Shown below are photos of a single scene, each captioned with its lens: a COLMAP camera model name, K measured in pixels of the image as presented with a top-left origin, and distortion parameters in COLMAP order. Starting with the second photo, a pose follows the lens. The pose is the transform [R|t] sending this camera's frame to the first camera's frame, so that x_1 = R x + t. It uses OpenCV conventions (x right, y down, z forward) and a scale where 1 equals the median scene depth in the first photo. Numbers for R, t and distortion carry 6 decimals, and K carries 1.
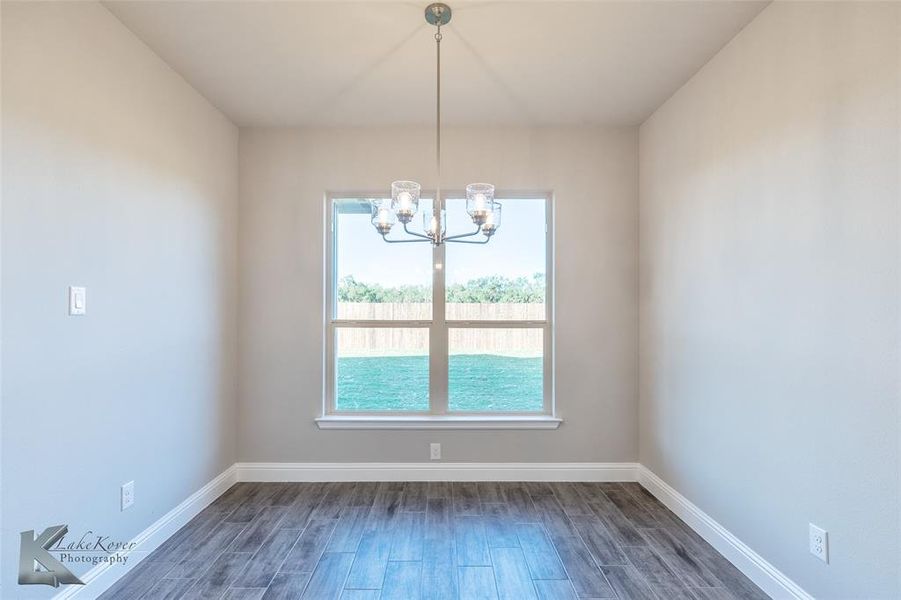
lens RADIAL K [[422.9, 0, 449.9], [0, 422.9, 304.3], [0, 0, 1]] dist [-0.000405, -0.000463]
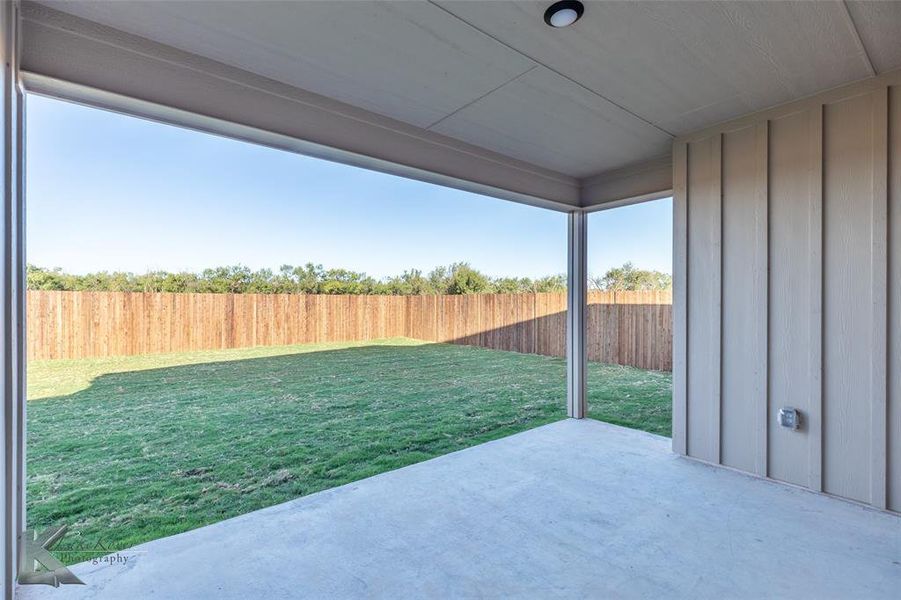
lens RADIAL K [[406.7, 0, 452.7], [0, 406.7, 304.6], [0, 0, 1]] dist [0.007704, -0.000617]
pose [[0.771666, -0.009905, 0.635951, -0.369380], [-0.000973, 0.999859, 0.016753, 0.004248], [-0.636028, -0.013547, 0.771547, 0.110436]]
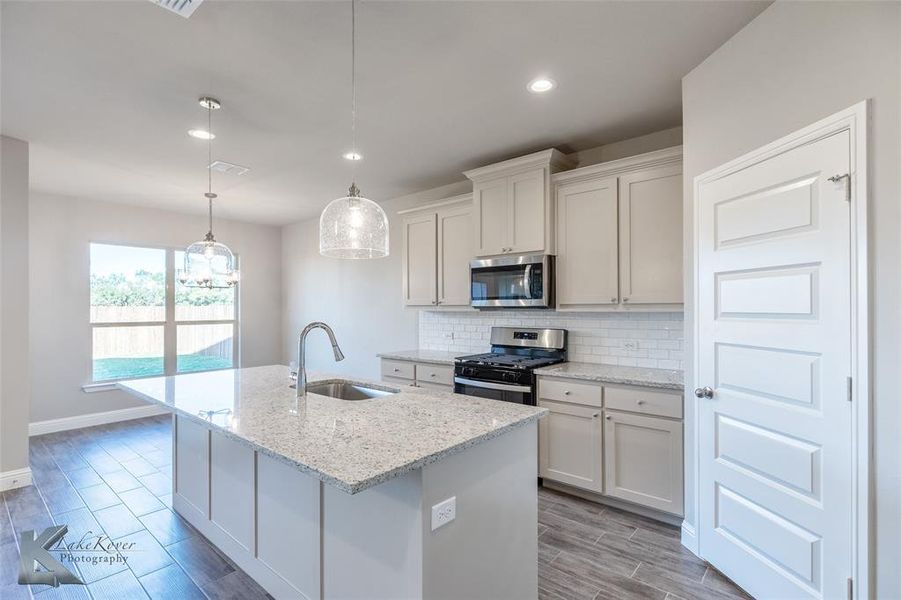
lens RADIAL K [[422.9, 0, 448.7], [0, 422.9, 306.9], [0, 0, 1]] dist [-0.000405, -0.000463]
pose [[0.656915, 0.000769, 0.753965, -0.128369], [-0.003081, 0.999994, 0.001664, -0.005837], [-0.753959, -0.003416, 0.656913, -0.218592]]
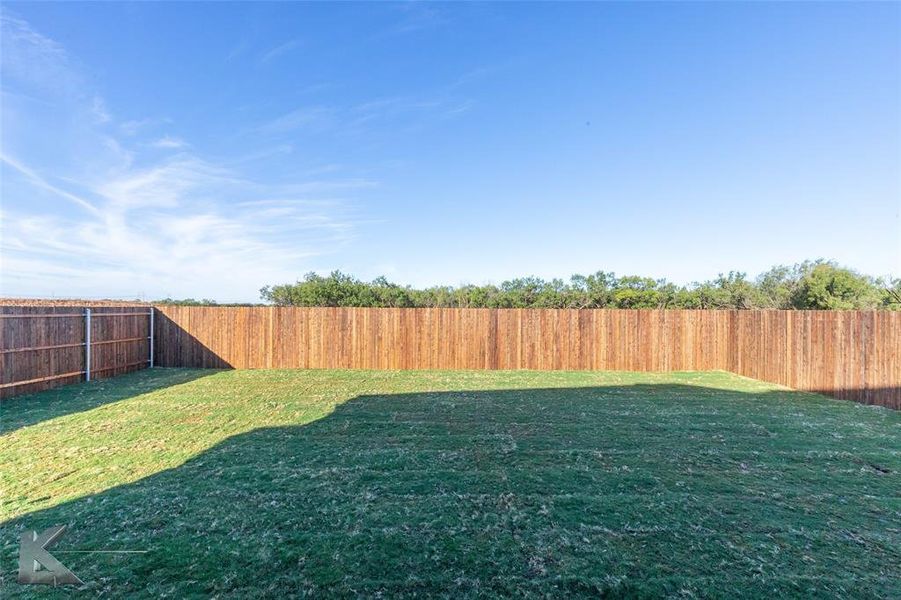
lens RADIAL K [[406.7, 0, 450.6], [0, 406.7, 302.8], [0, 0, 1]] dist [0.007704, -0.000617]
pose [[0.999975, 0.002290, -0.006647, -0.264802], [-0.002340, 0.999970, -0.007450, -0.008226], [0.006630, 0.007466, 0.999950, 0.301638]]
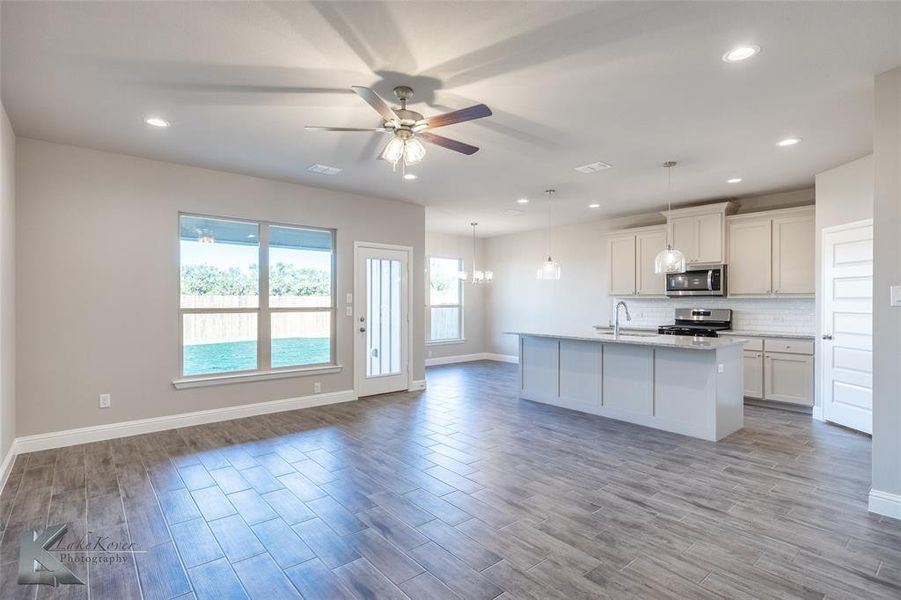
lens RADIAL K [[443.8, 0, 451.1], [0, 443.8, 302.5], [0, 0, 1]] dist [0.003448, -0.001181]
pose [[0.768262, -0.002714, 0.640130, -0.365927], [-0.005988, 0.999917, 0.011426, -0.002284], [-0.640108, -0.012611, 0.768182, -0.260511]]
